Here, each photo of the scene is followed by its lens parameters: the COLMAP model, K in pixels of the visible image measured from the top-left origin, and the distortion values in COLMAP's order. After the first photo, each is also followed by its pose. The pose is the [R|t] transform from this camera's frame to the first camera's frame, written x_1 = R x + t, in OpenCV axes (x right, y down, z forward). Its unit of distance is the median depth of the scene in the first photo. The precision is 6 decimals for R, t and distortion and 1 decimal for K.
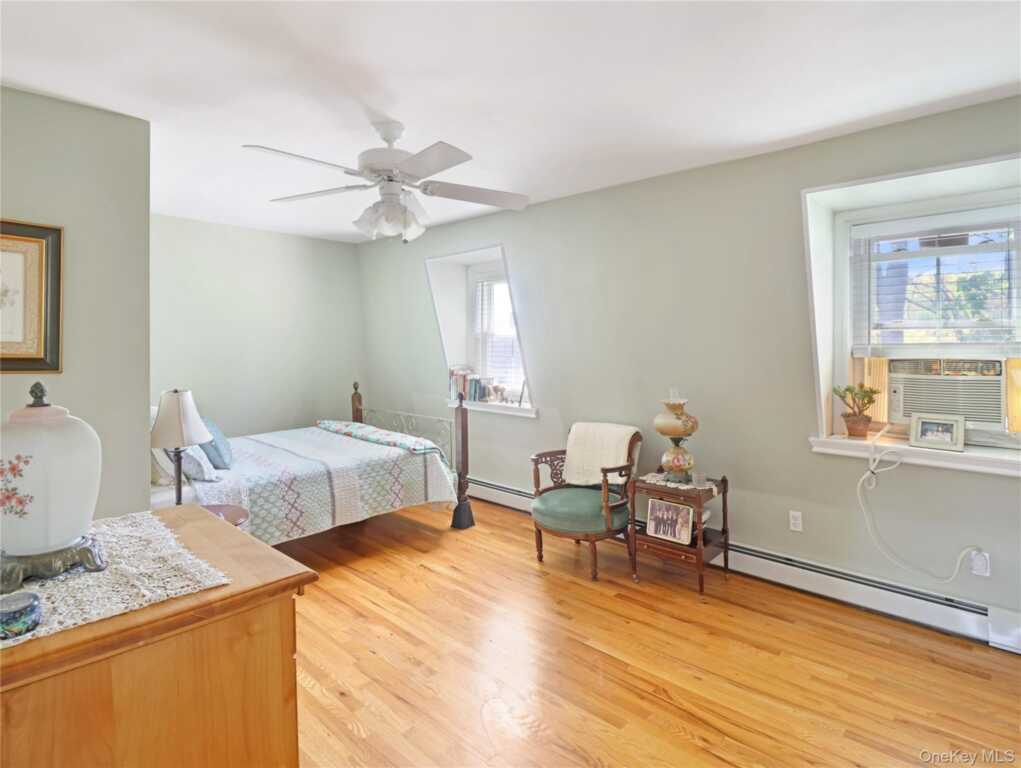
lens RADIAL K [[552.3, 0, 481.4], [0, 552.3, 344.4], [0, 0, 1]] dist [-0.000531, 0.000160]
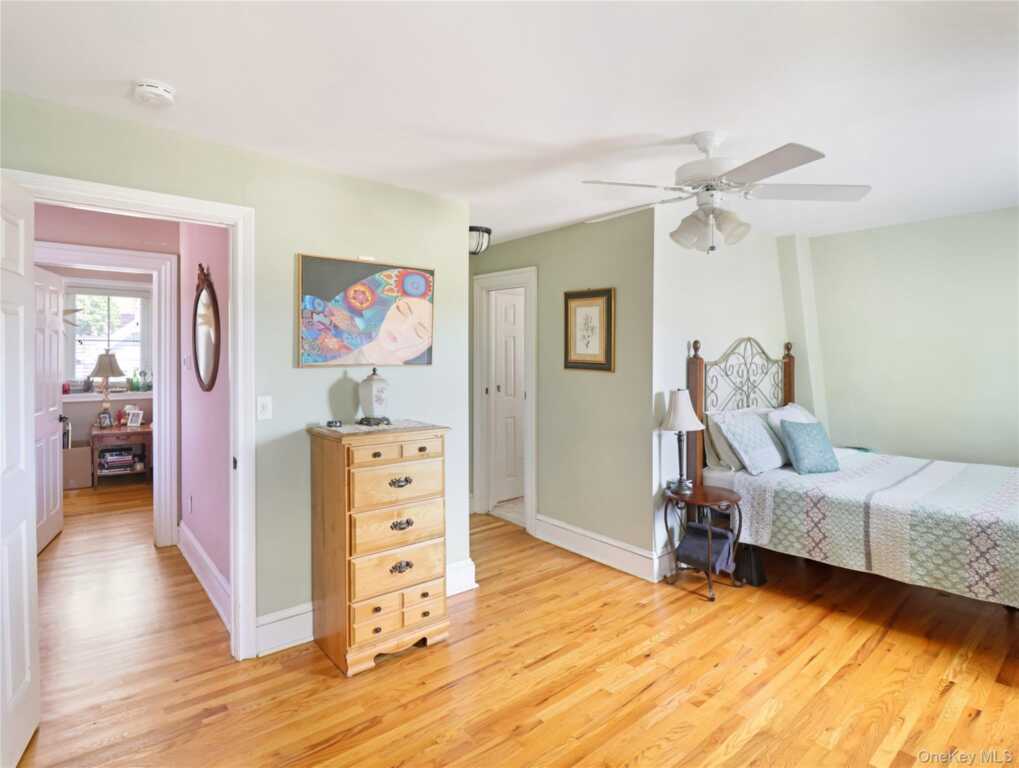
lens RADIAL K [[535.1, 0, 509.2], [0, 535.1, 347.9], [0, 0, 1]] dist [0.005175, -0.018100]
pose [[-0.077291, -0.010070, -0.996958, 0.632962], [0.006831, 0.999920, -0.010630, -0.005517], [0.996985, -0.007632, -0.077216, 0.561893]]
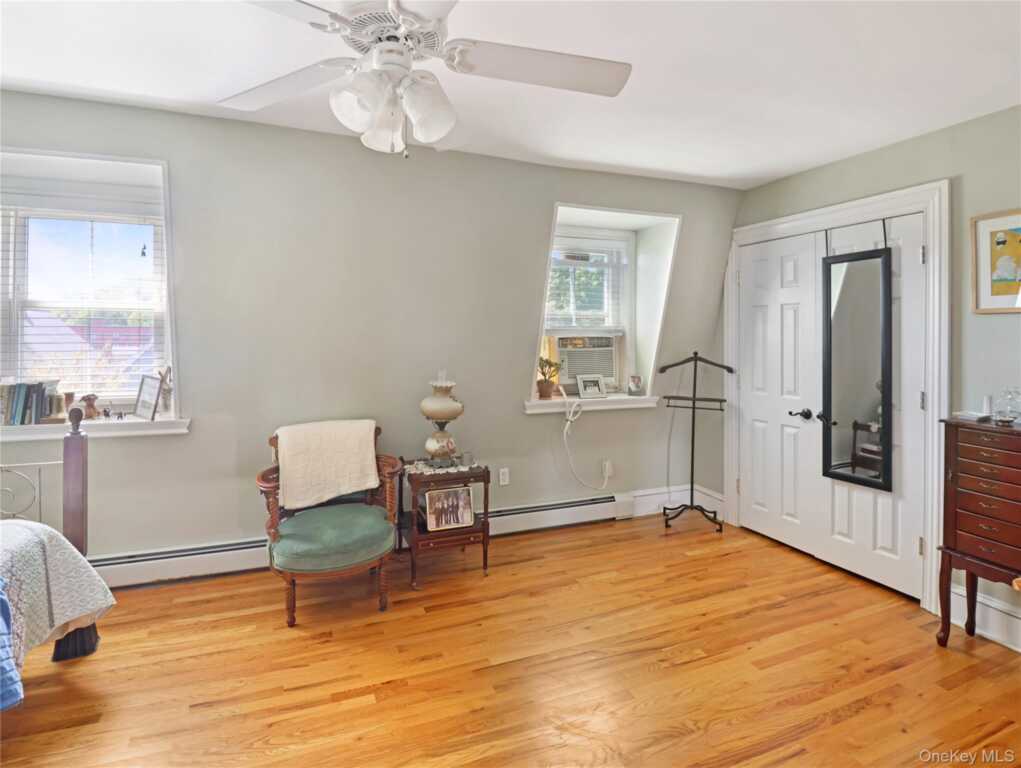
lens RADIAL K [[561.4, 0, 511.6], [0, 561.4, 316.4], [0, 0, 1]] dist [0.013484, -0.021978]
pose [[0.383316, 0.020033, 0.923400, -0.512212], [-0.009528, 0.999797, -0.017736, 0.000238], [-0.923568, -0.001999, 0.383430, 0.502959]]
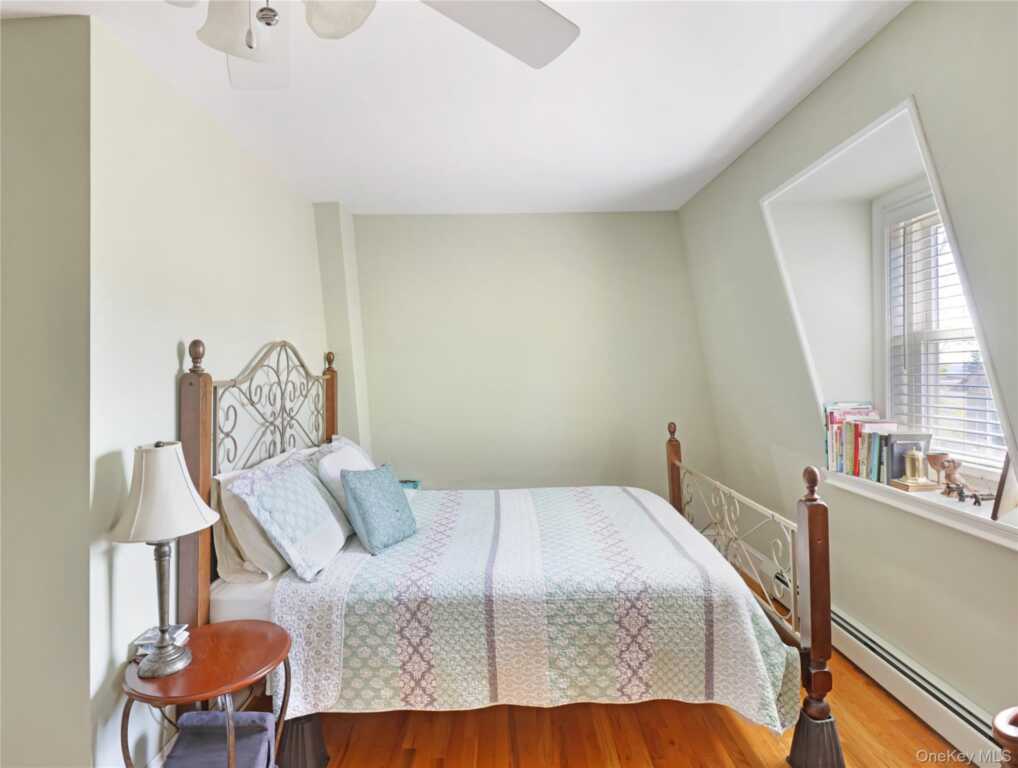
lens RADIAL K [[543.1, 0, 511.7], [0, 543.1, 358.2], [0, 0, 1]] dist [0.001024, -0.016499]
pose [[0.718301, -0.020159, -0.695440, 0.126548], [0.013045, 0.999795, -0.015508, 0.002644], [0.695610, 0.002067, 0.718416, 0.684057]]
